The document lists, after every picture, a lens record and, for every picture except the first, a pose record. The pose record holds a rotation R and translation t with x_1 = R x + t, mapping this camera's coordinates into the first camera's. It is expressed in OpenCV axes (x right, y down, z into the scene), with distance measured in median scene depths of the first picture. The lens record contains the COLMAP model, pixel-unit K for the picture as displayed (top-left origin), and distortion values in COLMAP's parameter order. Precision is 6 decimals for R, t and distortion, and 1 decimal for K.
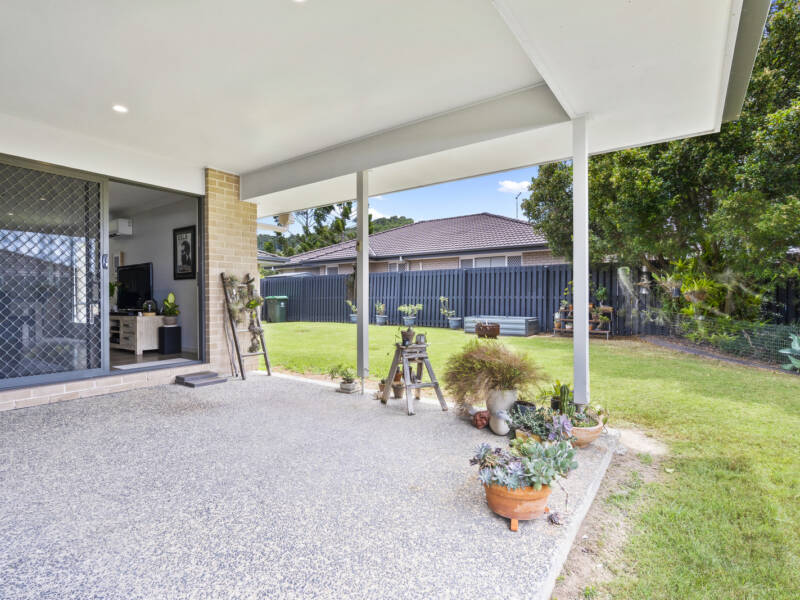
lens RADIAL K [[410.6, 0, 389.5], [0, 410.6, 301.8], [0, 0, 1]] dist [-0.000871, 0.000216]
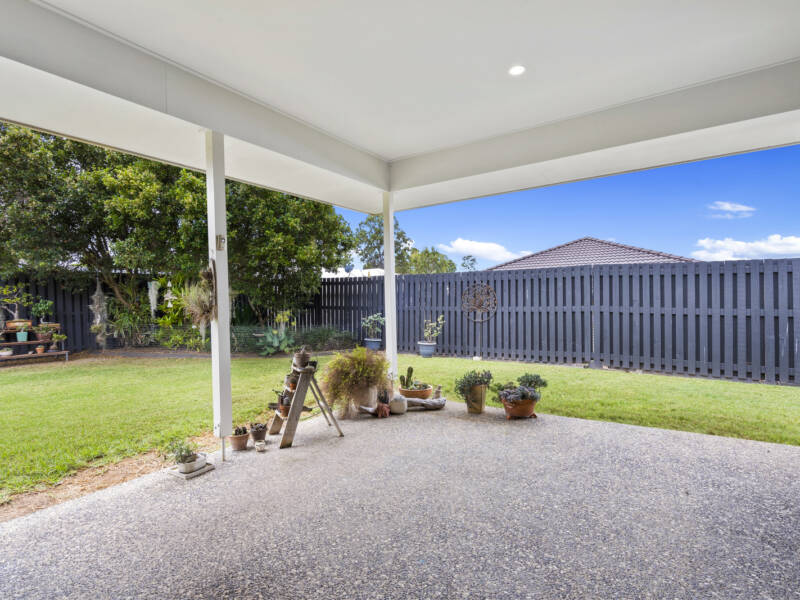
lens RADIAL K [[410.6, 0, 389.5], [0, 410.6, 301.8], [0, 0, 1]] dist [-0.000871, 0.000216]
pose [[-0.006612, -0.013446, 0.999888, -0.812571], [0.038450, 0.999167, 0.013690, -0.044082], [-0.999239, 0.038536, -0.006090, 0.782009]]
